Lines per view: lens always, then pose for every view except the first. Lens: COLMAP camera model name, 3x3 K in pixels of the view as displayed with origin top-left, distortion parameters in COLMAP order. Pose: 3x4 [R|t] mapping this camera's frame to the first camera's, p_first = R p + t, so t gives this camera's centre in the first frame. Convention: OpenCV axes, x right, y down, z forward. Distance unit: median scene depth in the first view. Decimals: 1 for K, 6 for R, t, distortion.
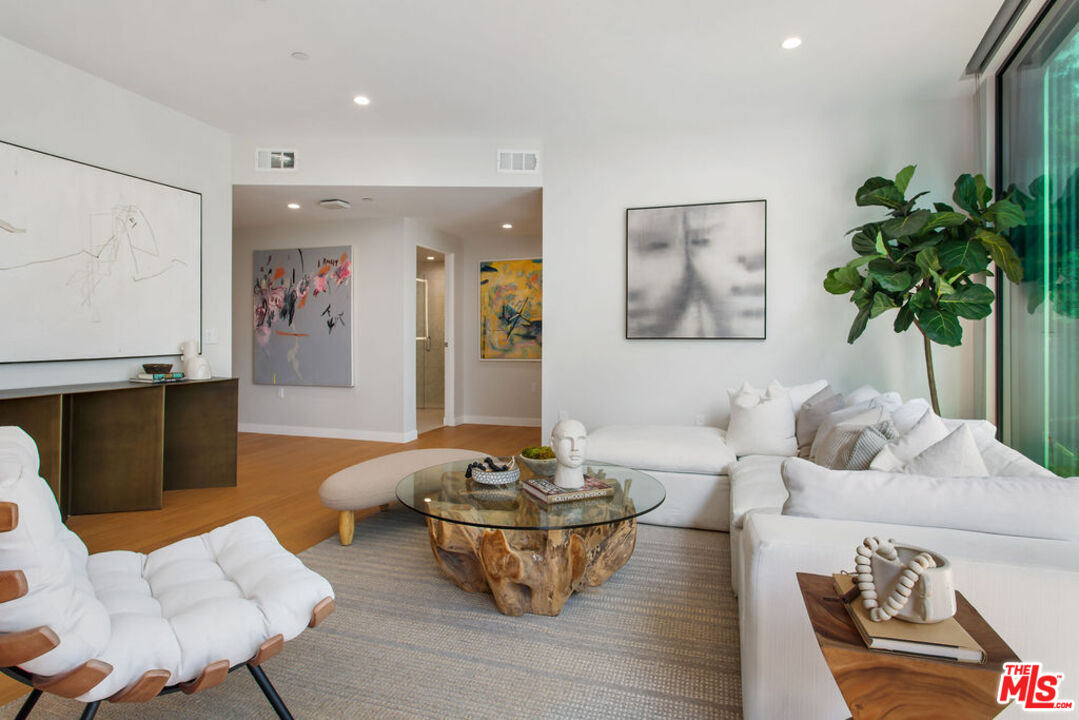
lens RADIAL K [[566.9, 0, 537.5], [0, 566.9, 333.8], [0, 0, 1]] dist [0.001987, 0.000254]
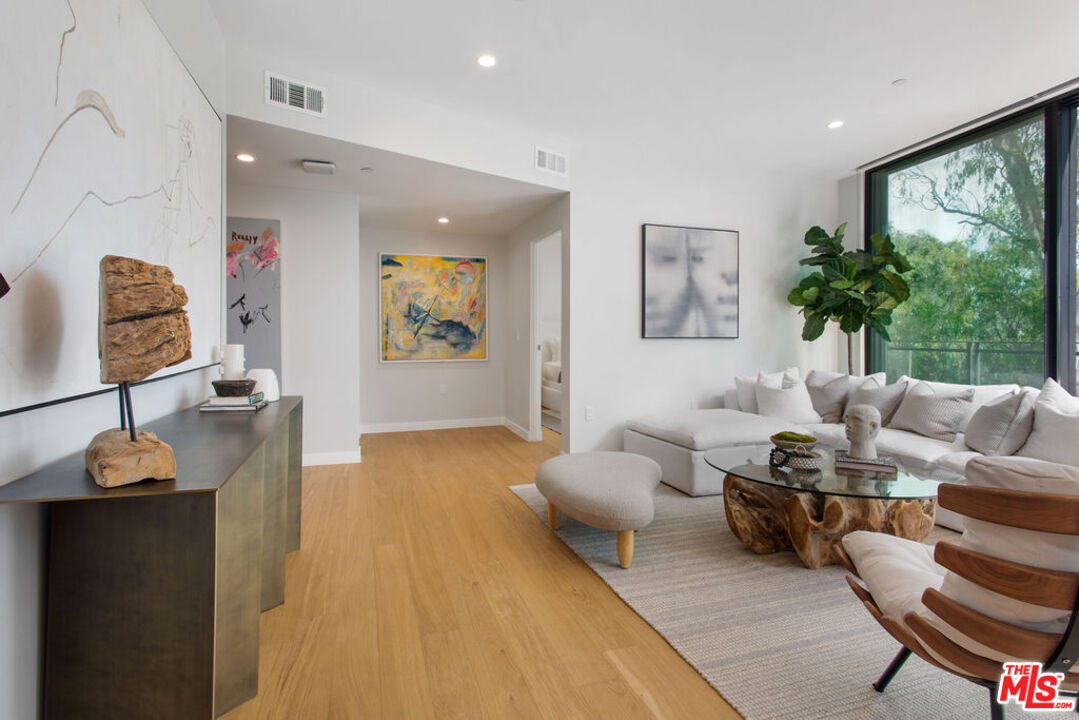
lens RADIAL K [[523.6, 0, 538.7], [0, 523.6, 335.1], [0, 0, 1]] dist [-0.001776, -0.000114]
pose [[0.802838, 0.000212, 0.596198, -0.662480], [-0.001628, 0.999997, 0.001836, 0.001213], [-0.596195, -0.002445, 0.802836, 0.292096]]
